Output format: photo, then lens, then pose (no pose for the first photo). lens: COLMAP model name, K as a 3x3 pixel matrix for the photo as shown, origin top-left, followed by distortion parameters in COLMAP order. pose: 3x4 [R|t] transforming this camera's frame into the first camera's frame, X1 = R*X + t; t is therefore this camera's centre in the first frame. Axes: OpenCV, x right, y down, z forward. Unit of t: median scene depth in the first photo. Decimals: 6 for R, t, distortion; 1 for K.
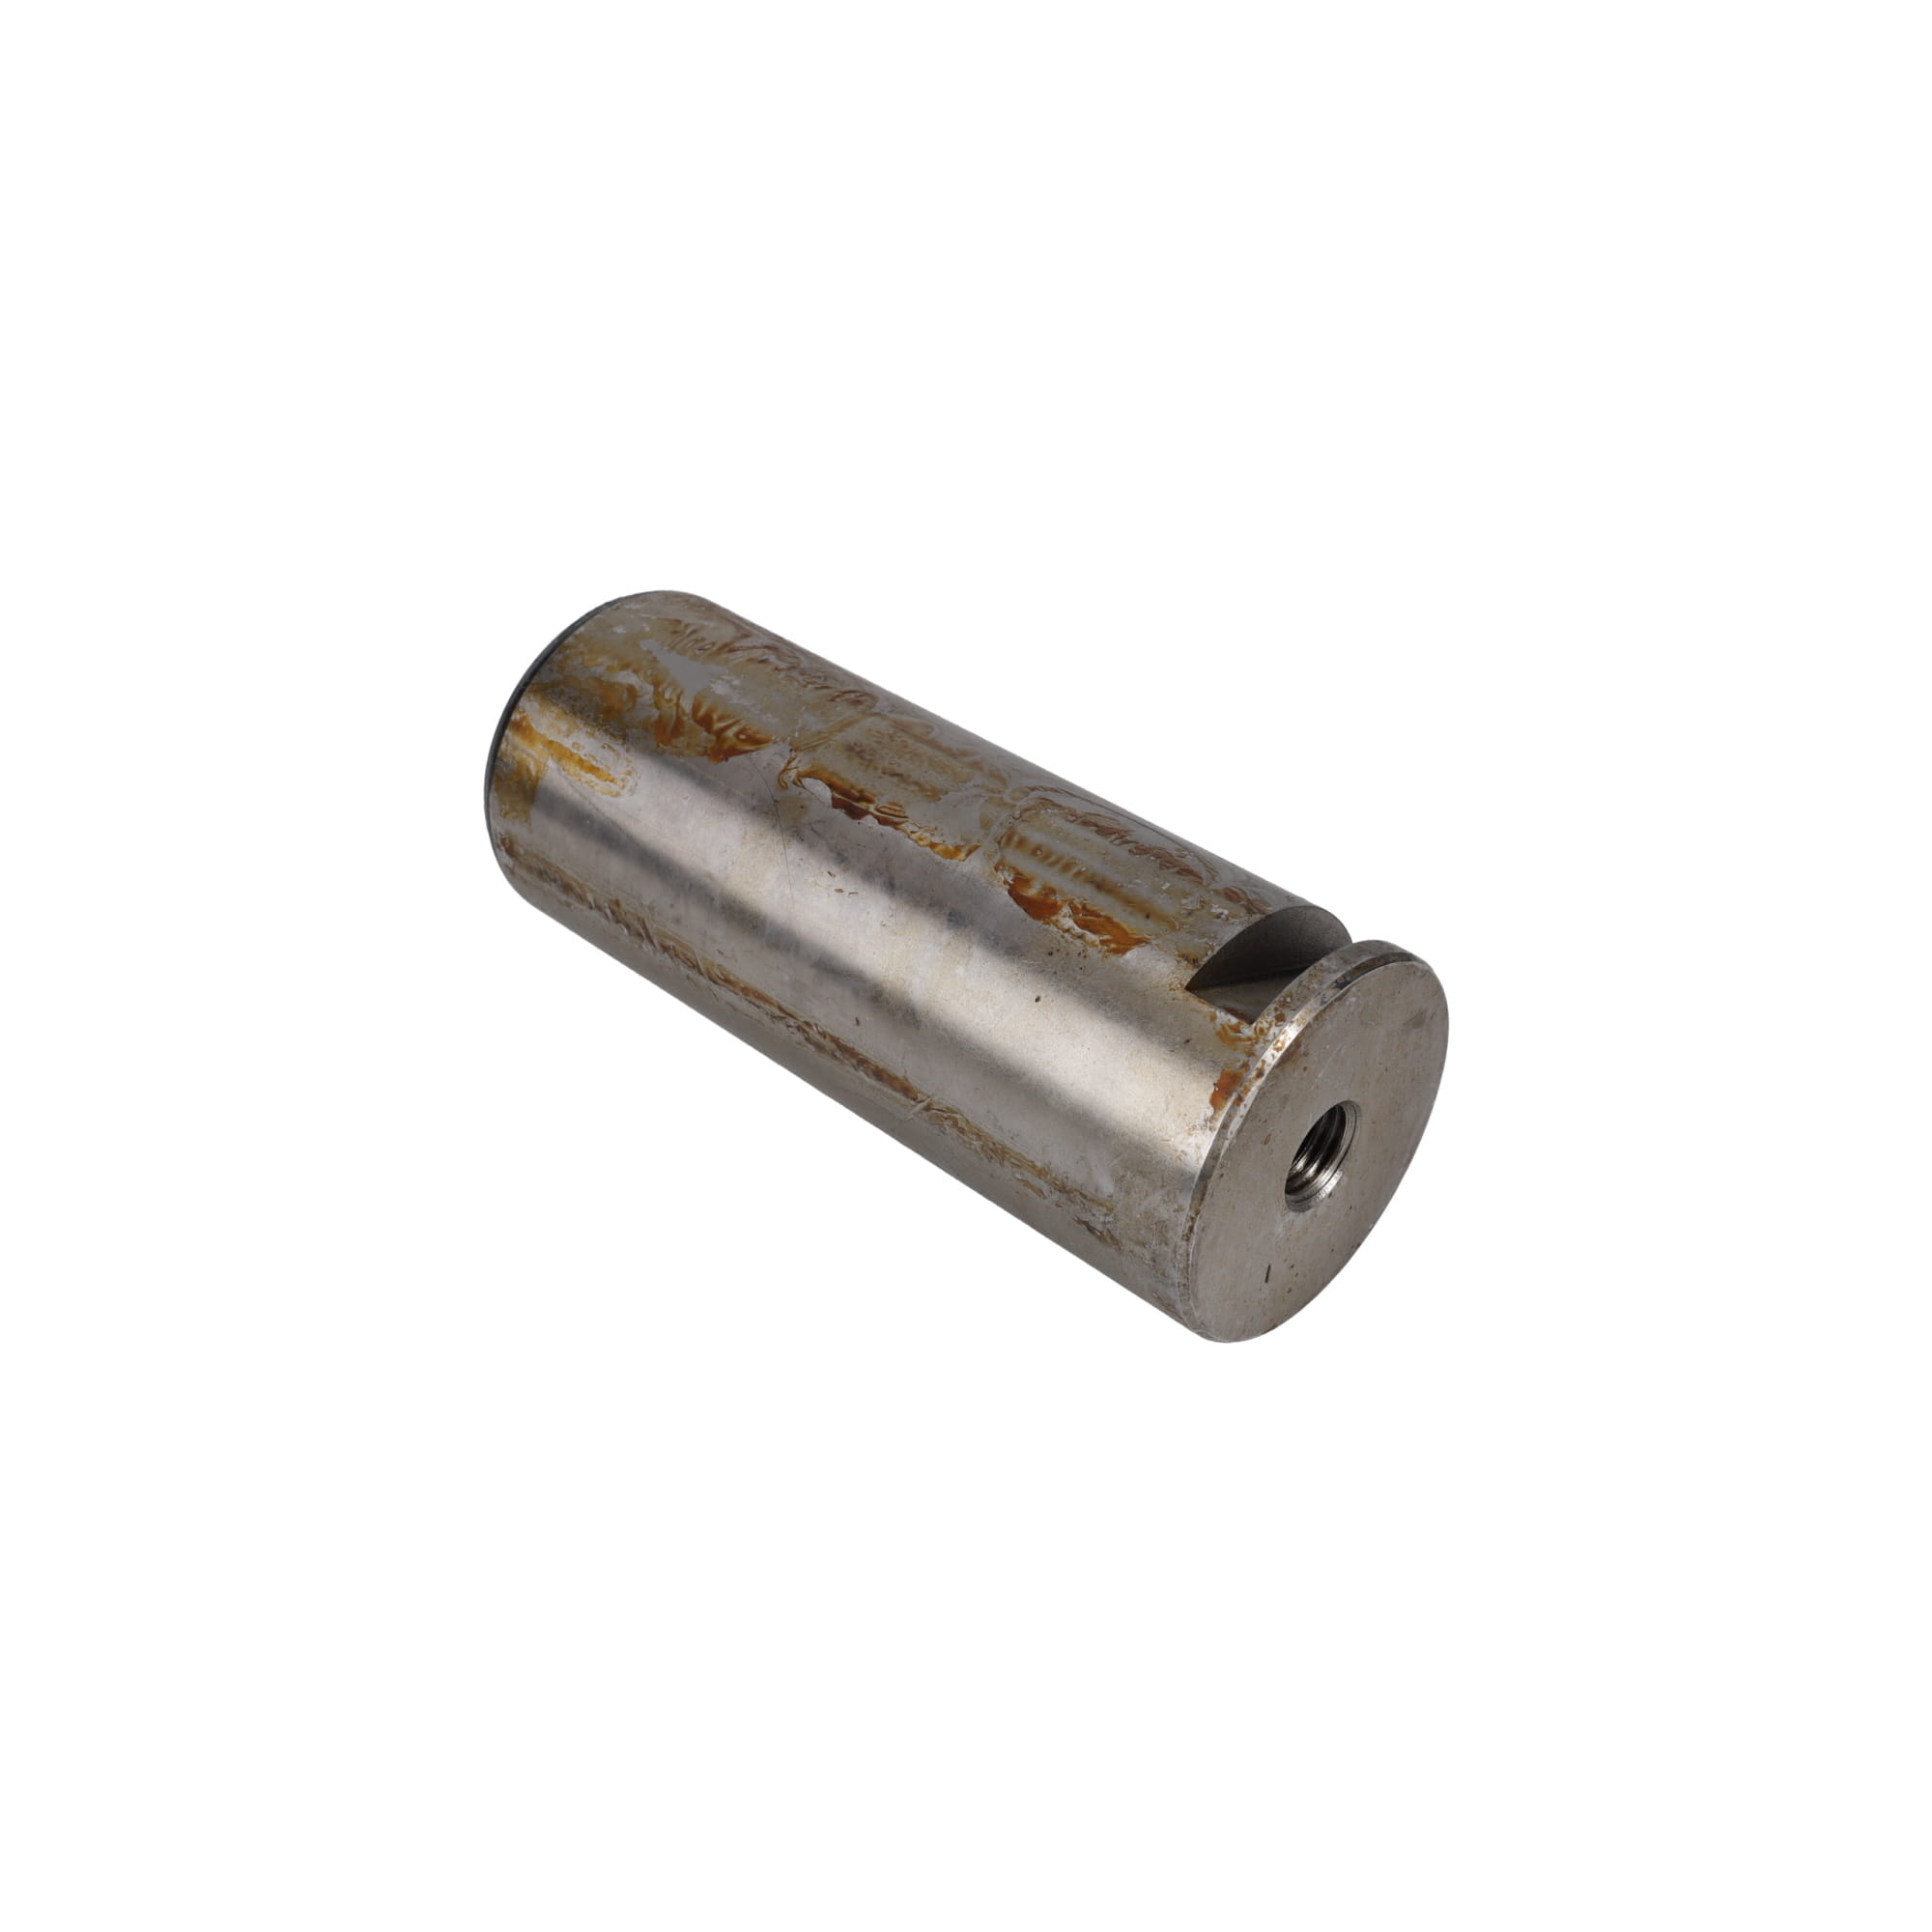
lens RADIAL K [[2399.4, 0, 948.0], [0, 2399.4, 958.5], [0, 0, 1]] dist [0.002177, 0.000000]
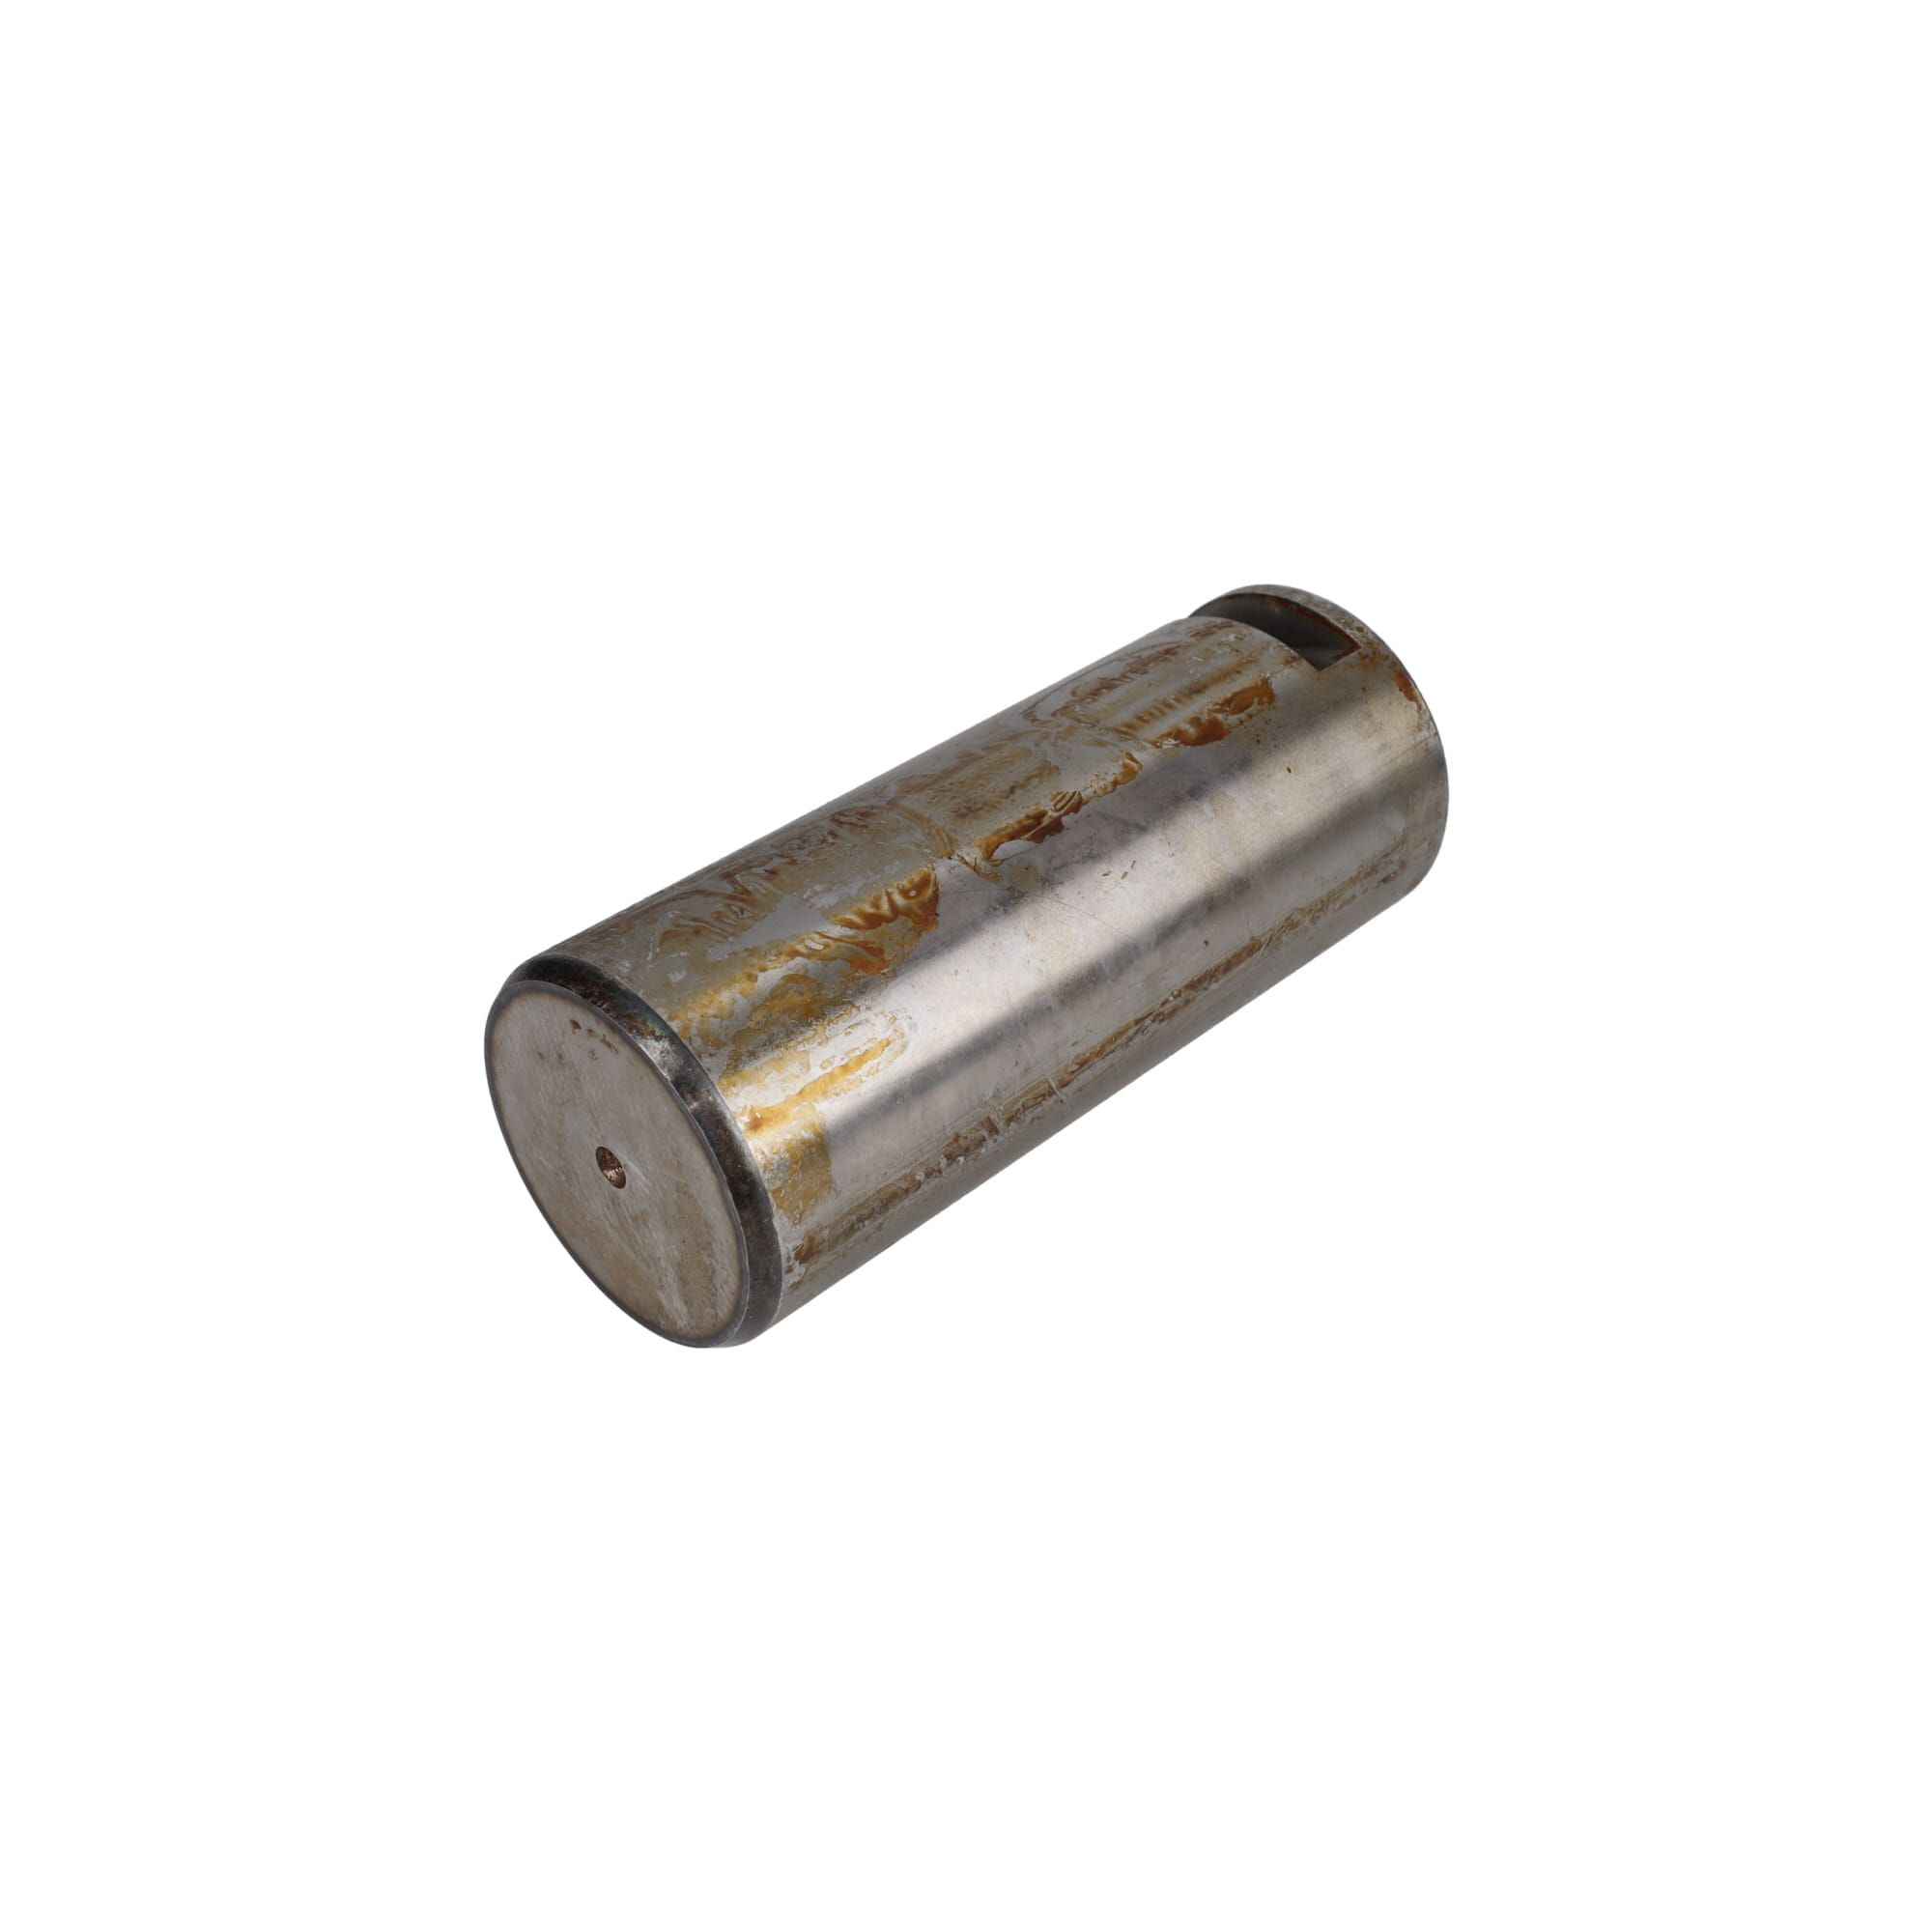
lens RADIAL K [[2399.4, 0, 968.0], [0, 2399.4, 968.7], [0, 0, 1]] dist [0.002177, 0.000000]
pose [[0.020975, -0.601143, 0.798866, -0.858480], [0.607084, 0.642525, 0.467558, -0.504002], [-0.794361, 0.475172, 0.378421, 0.680776]]
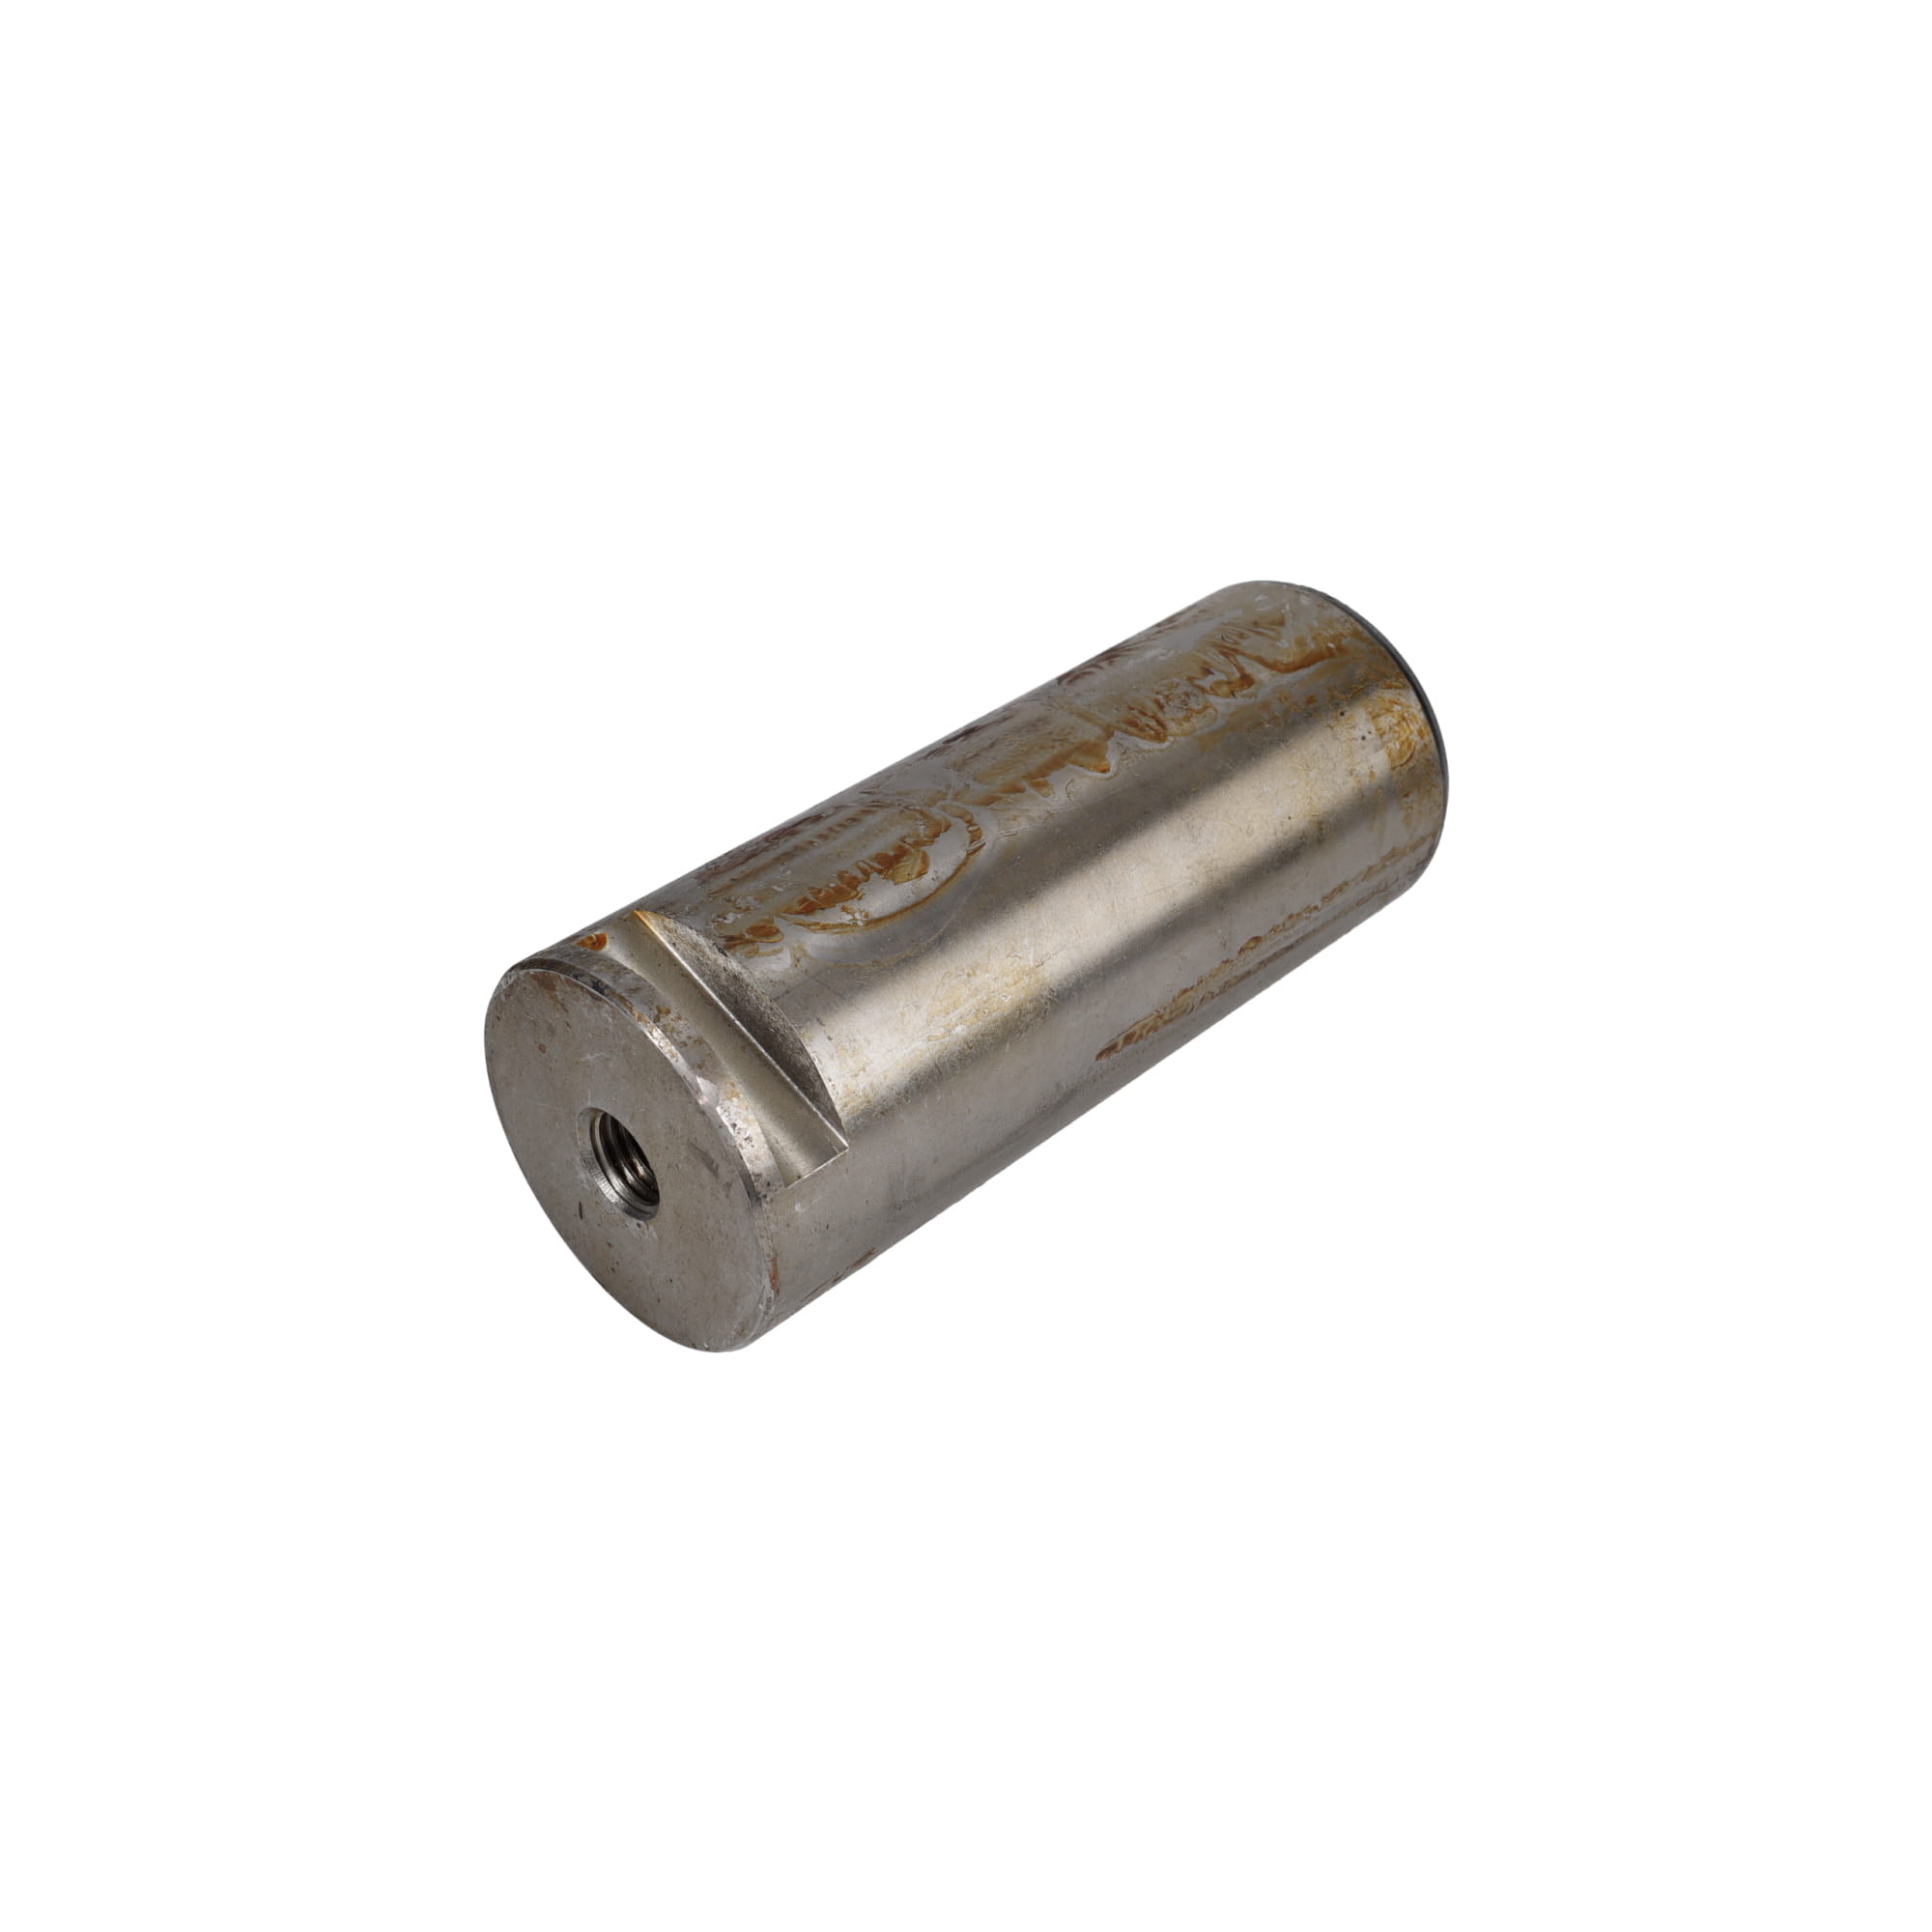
lens RADIAL K [[2399.4, 0, 959.8], [0, 2399.4, 978.1], [0, 0, 1]] dist [0.002177, 0.000000]
pose [[-0.014766, 0.598794, -0.800767, 0.845292], [-0.590405, 0.641116, 0.490298, -0.500904], [0.806972, 0.480017, 0.344065, 0.694804]]
